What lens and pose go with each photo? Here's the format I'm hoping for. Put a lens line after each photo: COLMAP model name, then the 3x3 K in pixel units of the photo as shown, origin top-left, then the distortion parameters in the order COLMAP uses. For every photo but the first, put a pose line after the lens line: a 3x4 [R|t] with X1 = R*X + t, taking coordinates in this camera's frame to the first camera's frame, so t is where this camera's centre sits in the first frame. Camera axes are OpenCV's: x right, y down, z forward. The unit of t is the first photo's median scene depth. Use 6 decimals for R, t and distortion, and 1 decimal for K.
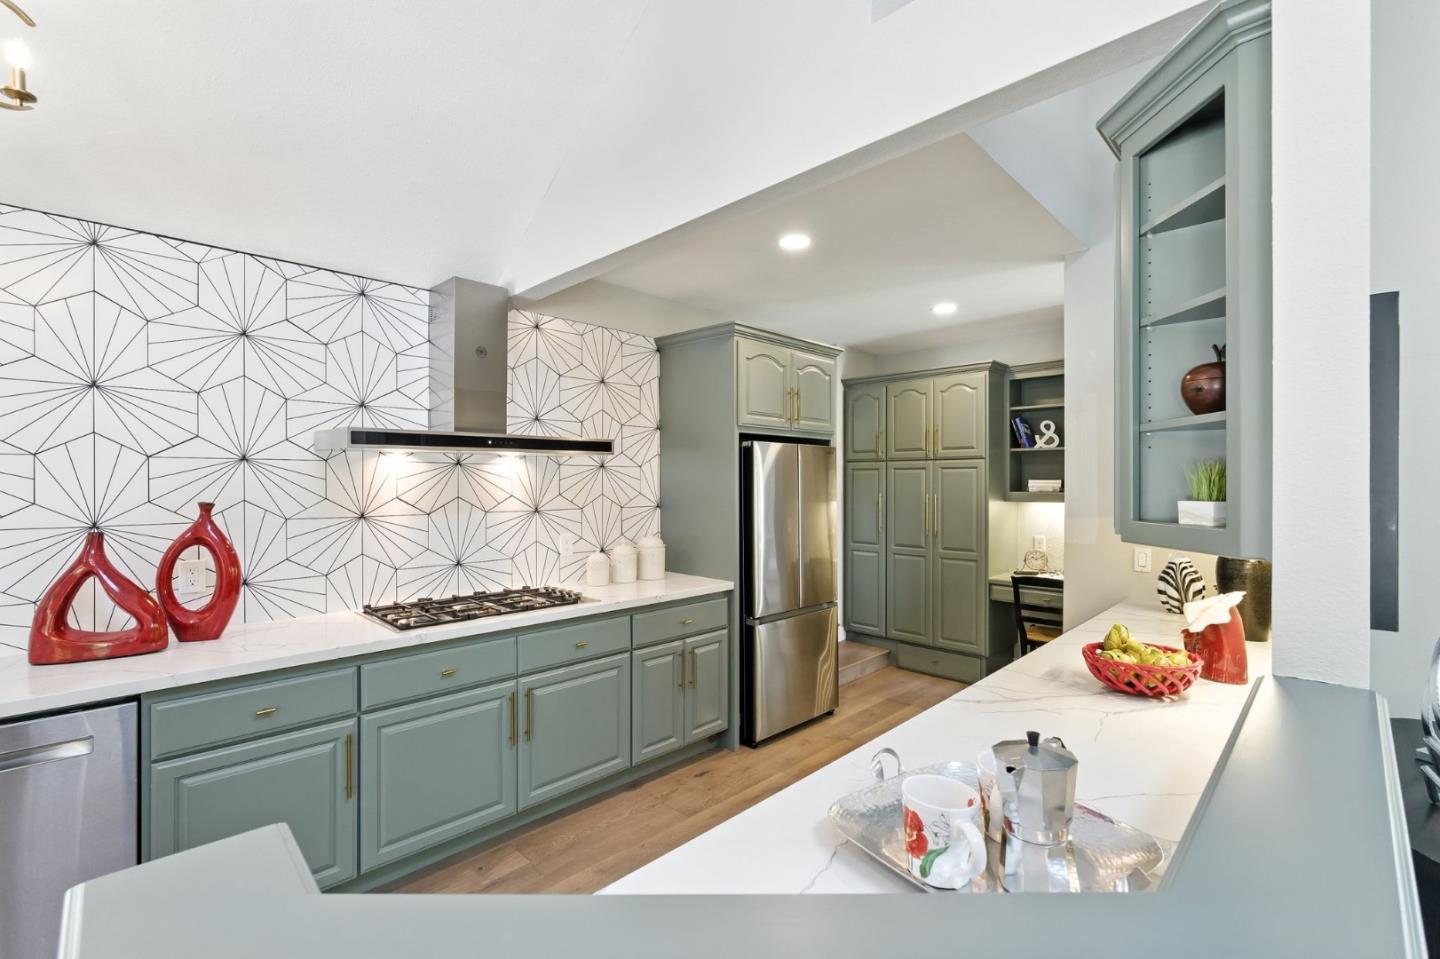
lens RADIAL K [[642.2, 0, 723.7], [0, 642.2, 484.1], [0, 0, 1]] dist [-0.005550, 0.000232]
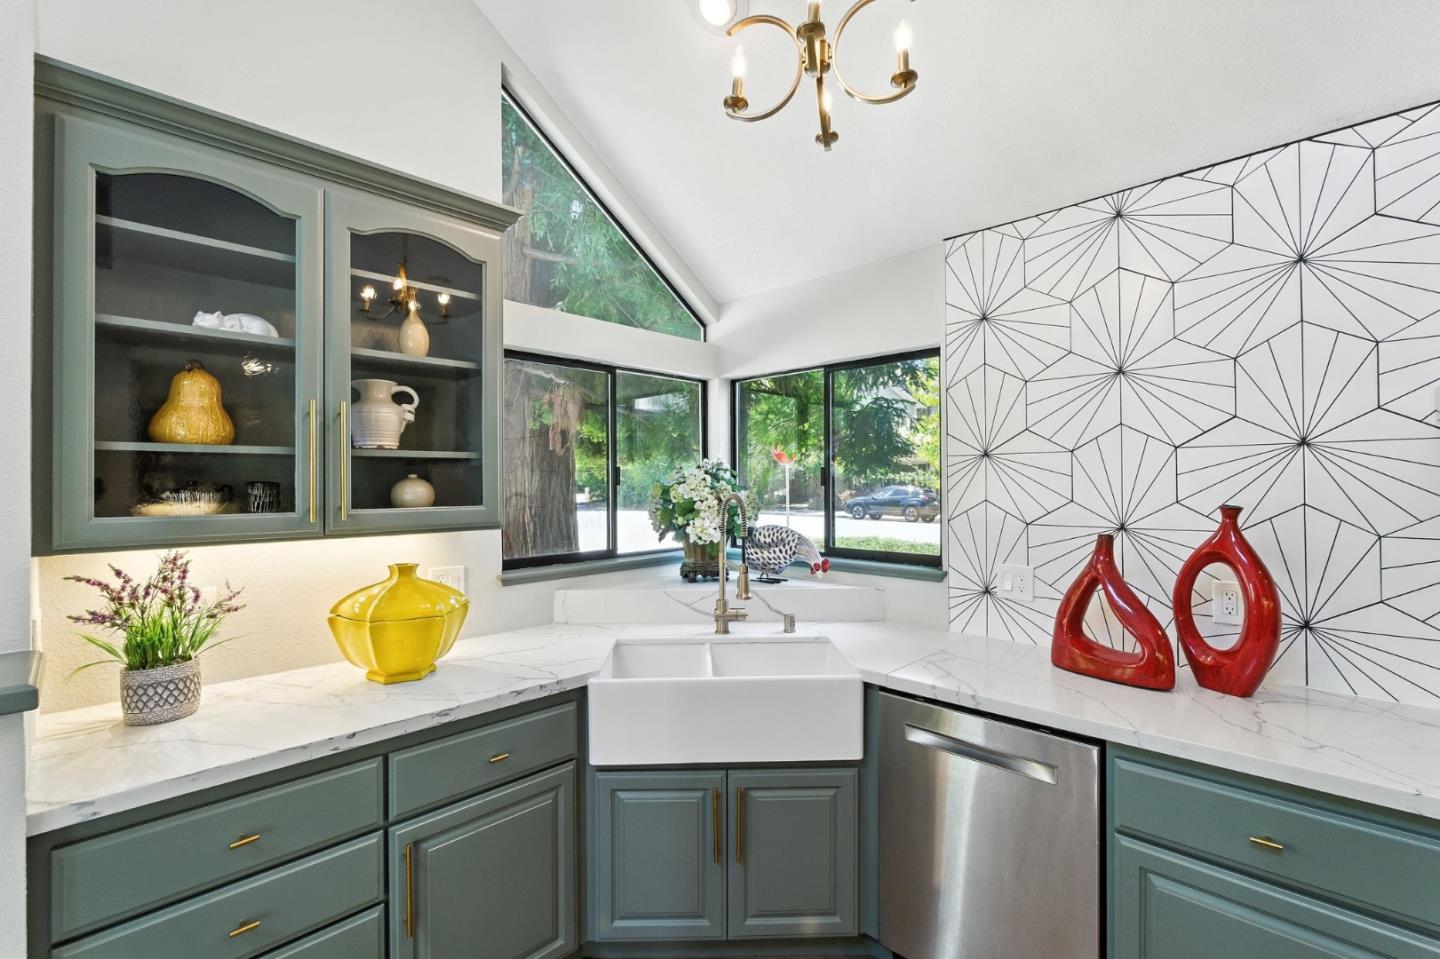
lens RADIAL K [[642.2, 0, 723.8], [0, 642.2, 483.1], [0, 0, 1]] dist [-0.005550, 0.000232]
pose [[0.009840, -0.005774, -0.999935, -0.083682], [0.007339, 0.999957, -0.005702, 0.003508], [0.999925, -0.007283, 0.009882, 0.417666]]
